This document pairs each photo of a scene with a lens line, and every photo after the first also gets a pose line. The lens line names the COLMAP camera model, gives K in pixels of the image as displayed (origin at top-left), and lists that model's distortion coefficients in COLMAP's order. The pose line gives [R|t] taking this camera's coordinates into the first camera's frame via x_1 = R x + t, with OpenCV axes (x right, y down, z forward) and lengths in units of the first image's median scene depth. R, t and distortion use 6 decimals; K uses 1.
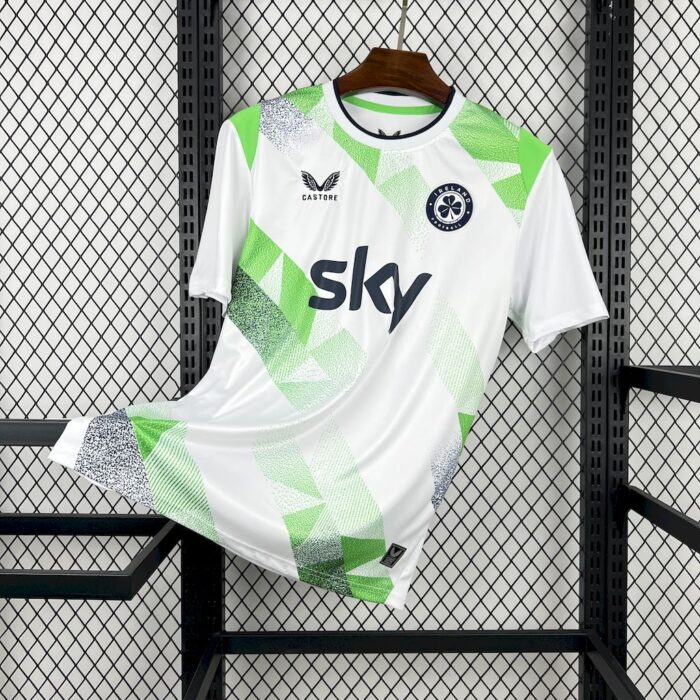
lens RADIAL K [[727.3, 0, 342.8], [0, 727.3, 350.2], [0, 0, 1]] dist [0.000714, 0.000000]
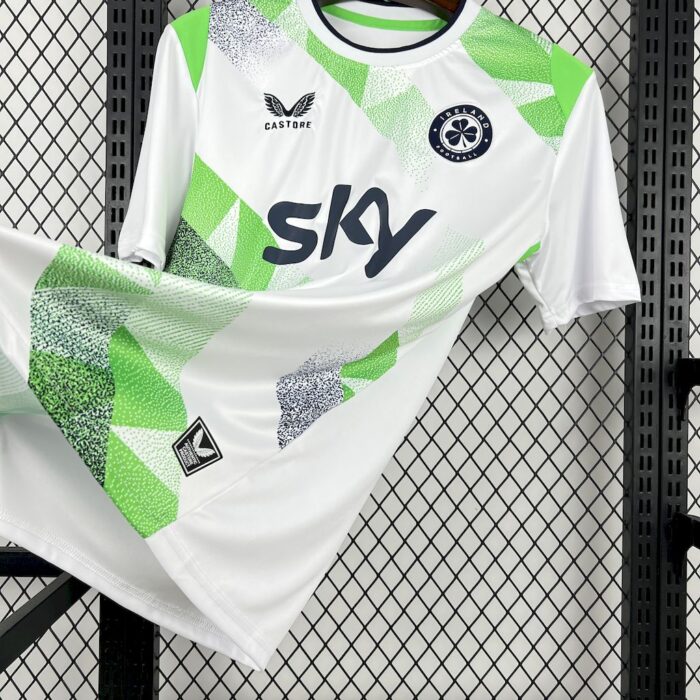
lens RADIAL K [[727.3, 0, 353.1], [0, 727.3, 354.7], [0, 0, 1]] dist [0.000714, 0.000000]
pose [[0.999710, 0.013174, 0.020154, 0.022570], [-0.012640, 0.999571, -0.026406, 0.041907], [-0.020493, 0.026143, 0.999448, 0.236908]]
